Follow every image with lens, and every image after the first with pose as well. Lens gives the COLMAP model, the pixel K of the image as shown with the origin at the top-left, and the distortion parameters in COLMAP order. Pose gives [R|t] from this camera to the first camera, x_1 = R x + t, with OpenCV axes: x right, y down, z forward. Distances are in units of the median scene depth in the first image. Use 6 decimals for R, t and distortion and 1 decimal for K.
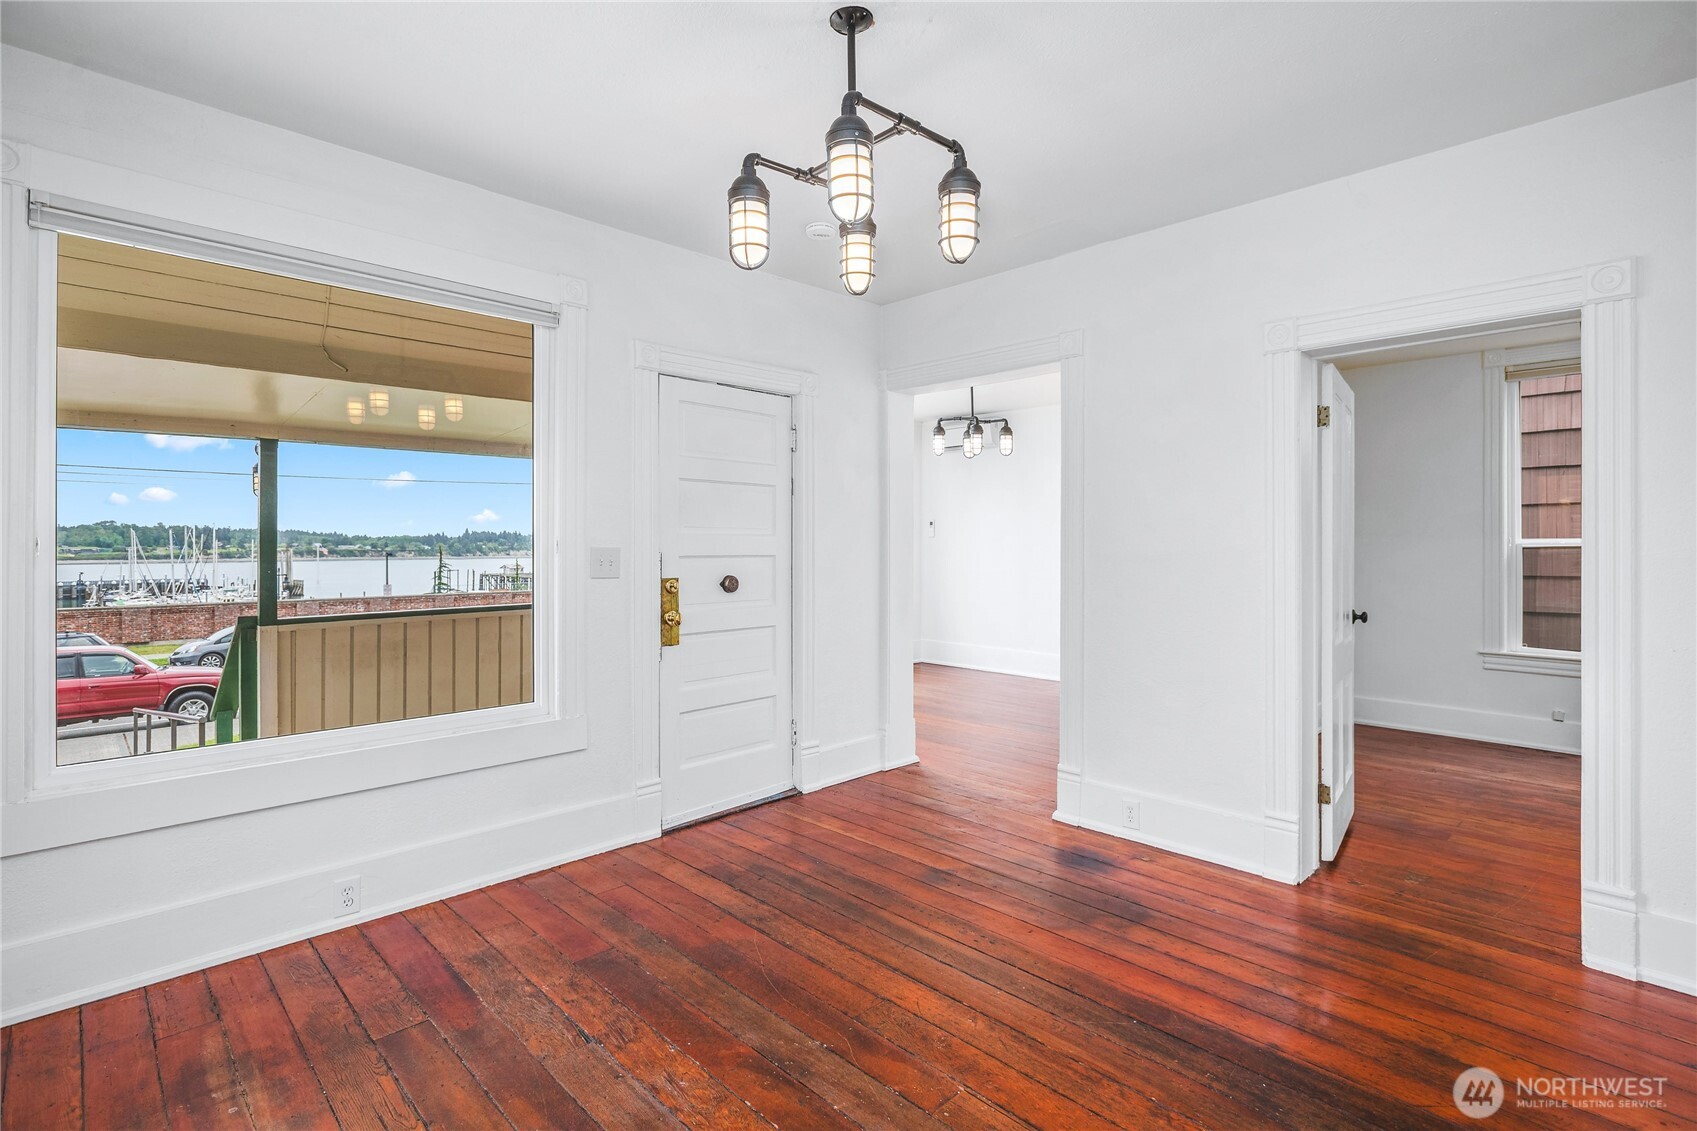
lens RADIAL K [[817.7, 0, 851.6], [0, 817.7, 543.9], [0, 0, 1]] dist [-0.018468, 0.013379]
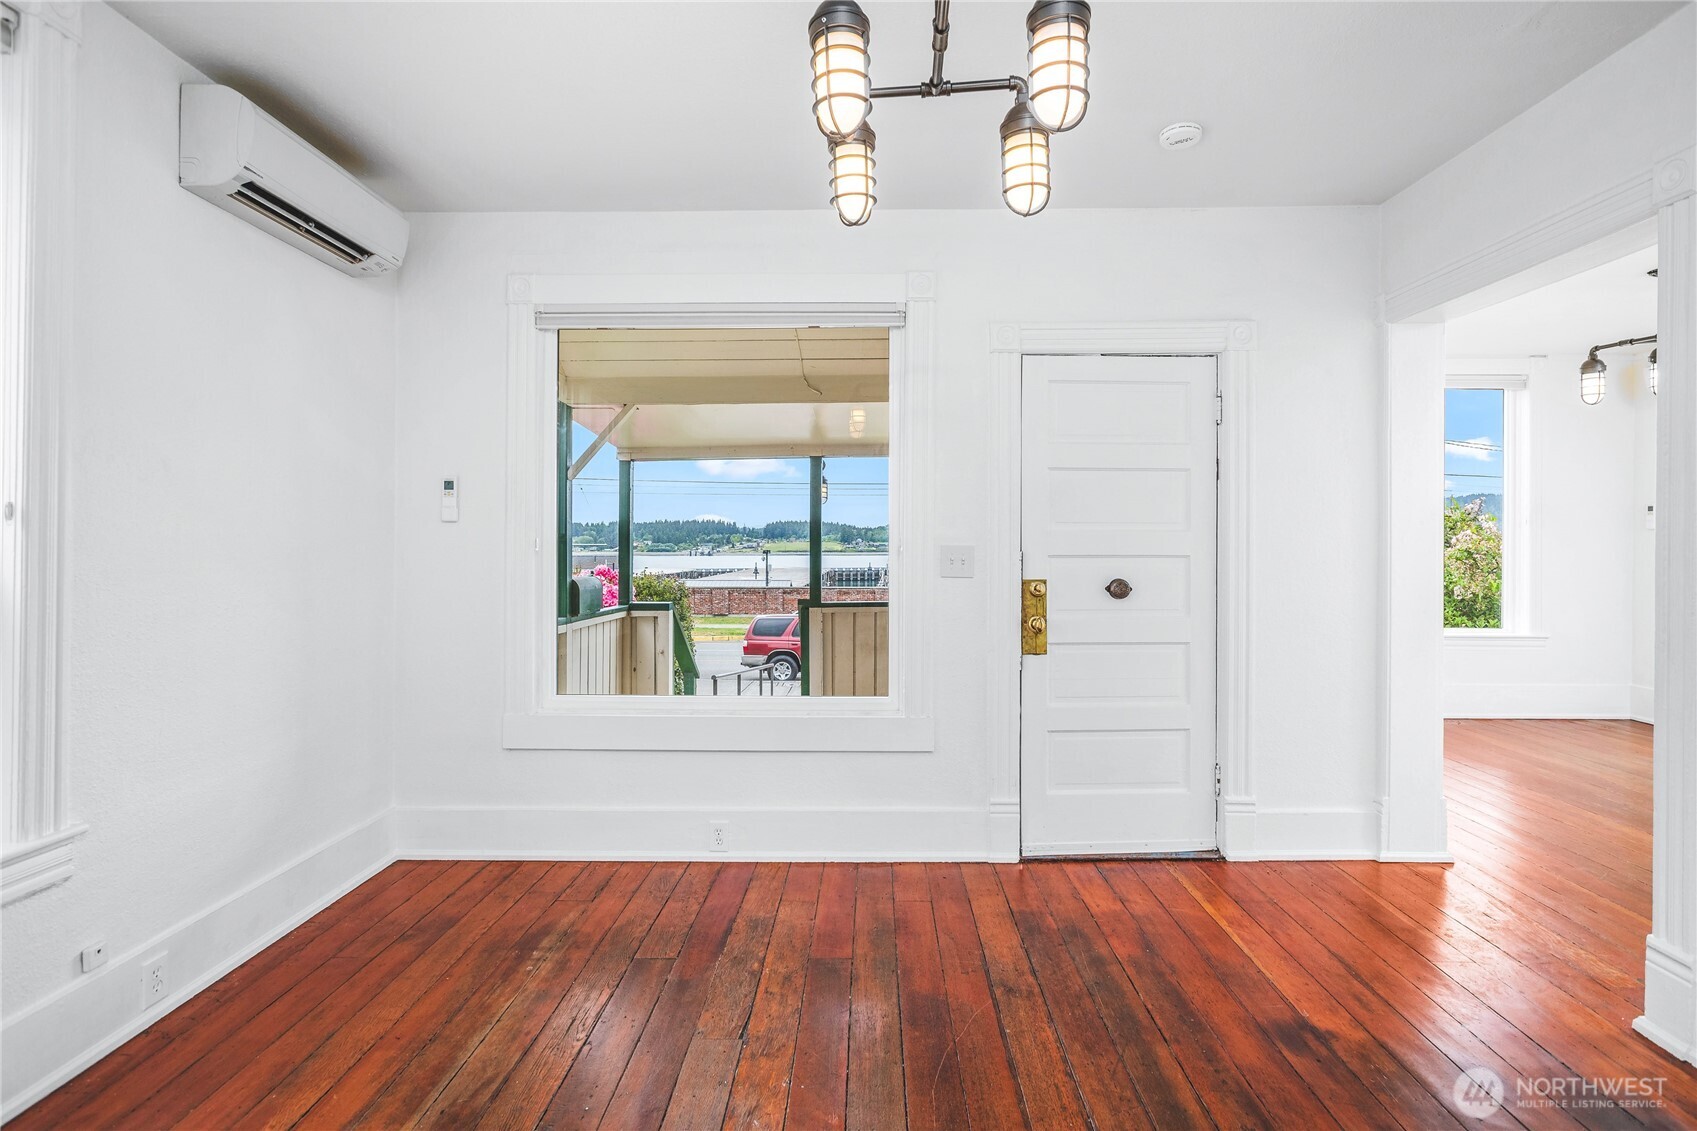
lens RADIAL K [[817.7, 0, 851.6], [0, 817.7, 543.9], [0, 0, 1]] dist [-0.018468, 0.013379]
pose [[0.697876, 0.002293, -0.716215, 0.309382], [0.001296, 0.999989, 0.004465, -0.002190], [0.716218, -0.004044, 0.697865, 0.249122]]
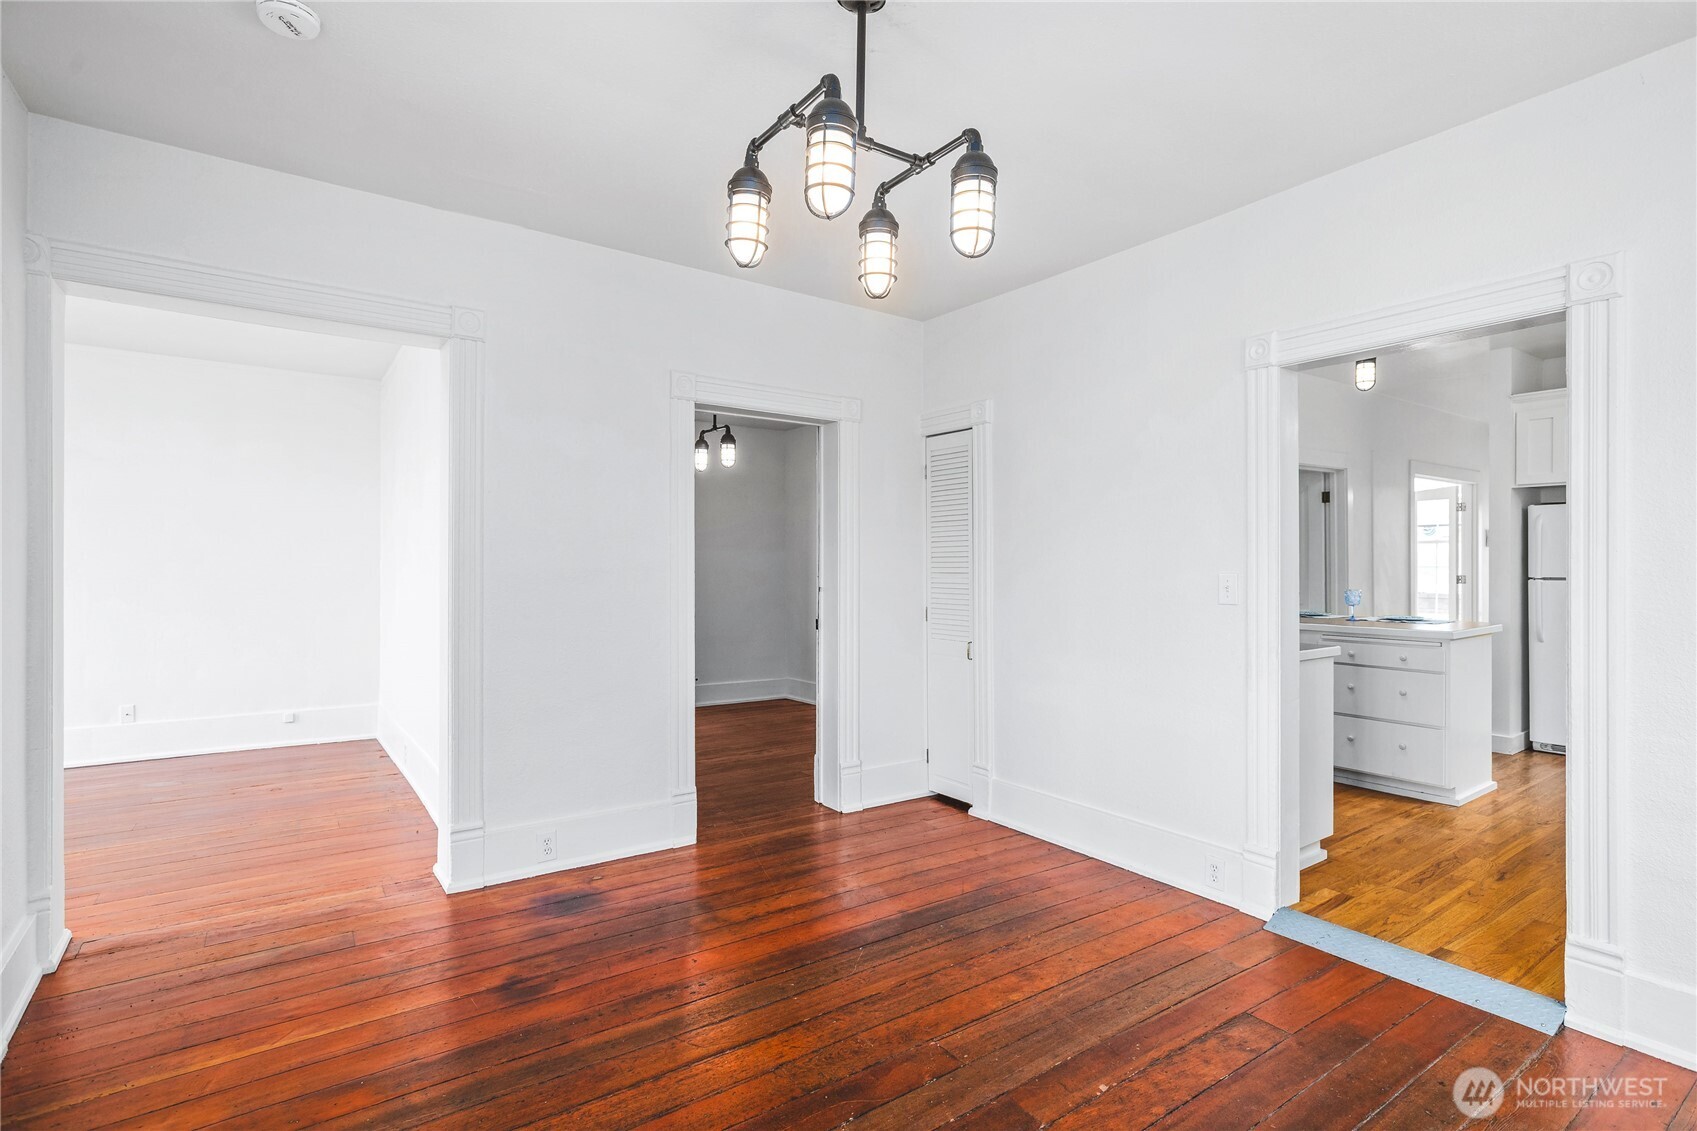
lens RADIAL K [[820.0, 0, 848.5], [0, 820.0, 565.5], [0, 0, 1]] dist [-0.018247, 0.012395]
pose [[0.154586, 0.001740, 0.987978, -0.571692], [-0.004607, 0.999989, -0.001041, 0.005575], [-0.987969, -0.004391, 0.154592, 0.539095]]
